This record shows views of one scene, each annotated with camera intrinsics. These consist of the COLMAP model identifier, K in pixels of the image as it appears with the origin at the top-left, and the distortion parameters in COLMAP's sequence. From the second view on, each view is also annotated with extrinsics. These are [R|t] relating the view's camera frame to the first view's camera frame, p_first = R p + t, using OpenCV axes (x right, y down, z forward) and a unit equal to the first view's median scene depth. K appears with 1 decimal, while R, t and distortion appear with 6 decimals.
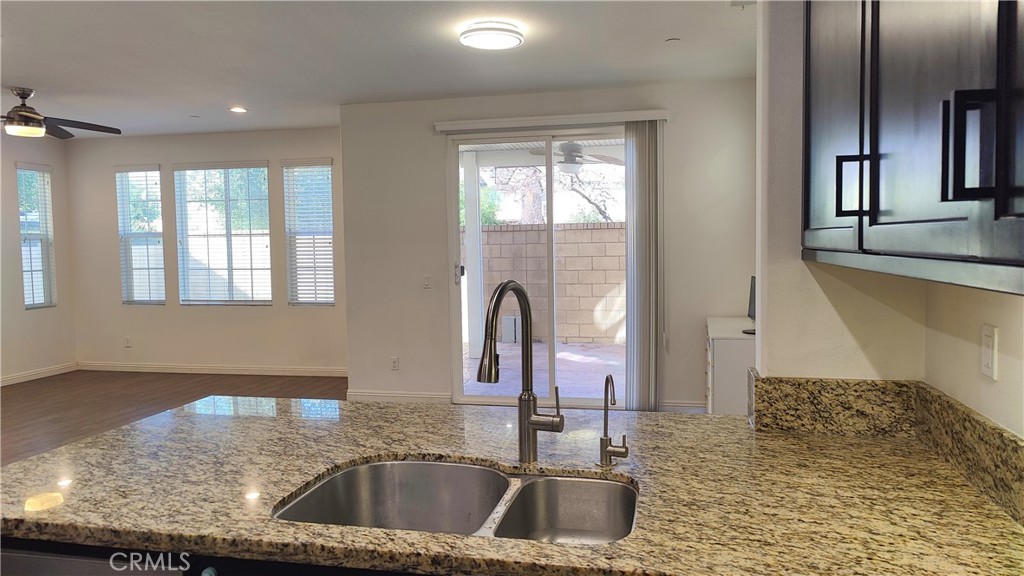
lens RADIAL K [[716.6, 0, 512.6], [0, 716.6, 288.3], [0, 0, 1]] dist [0.028972, -0.019954]
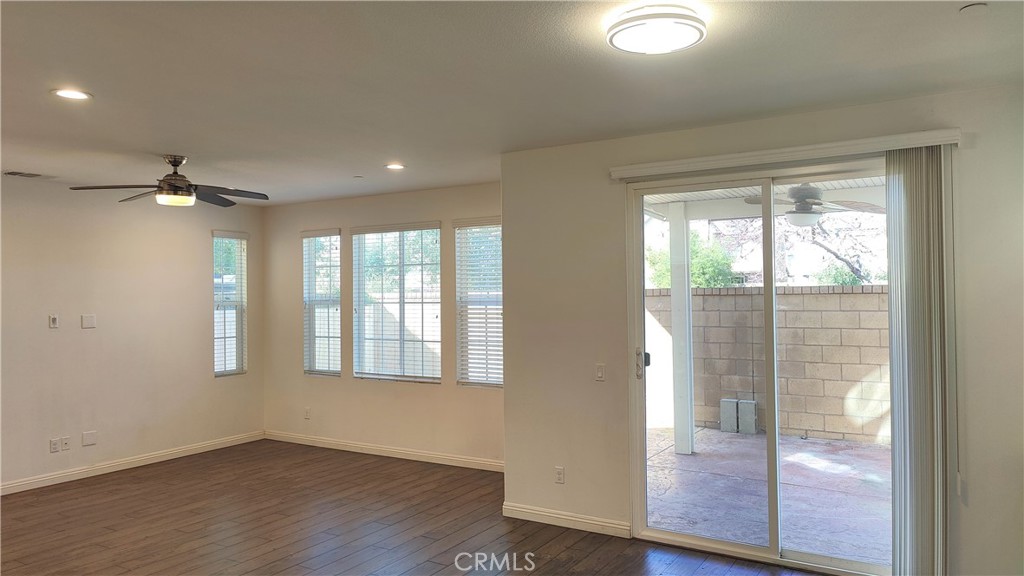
lens RADIAL K [[716.6, 0, 512.4], [0, 716.6, 284.8], [0, 0, 1]] dist [0.028972, -0.019954]
pose [[0.947446, -0.000381, -0.319914, 0.029424], [-0.023508, 0.997213, -0.070808, -0.035990], [0.319049, 0.074608, 0.944797, 0.182947]]
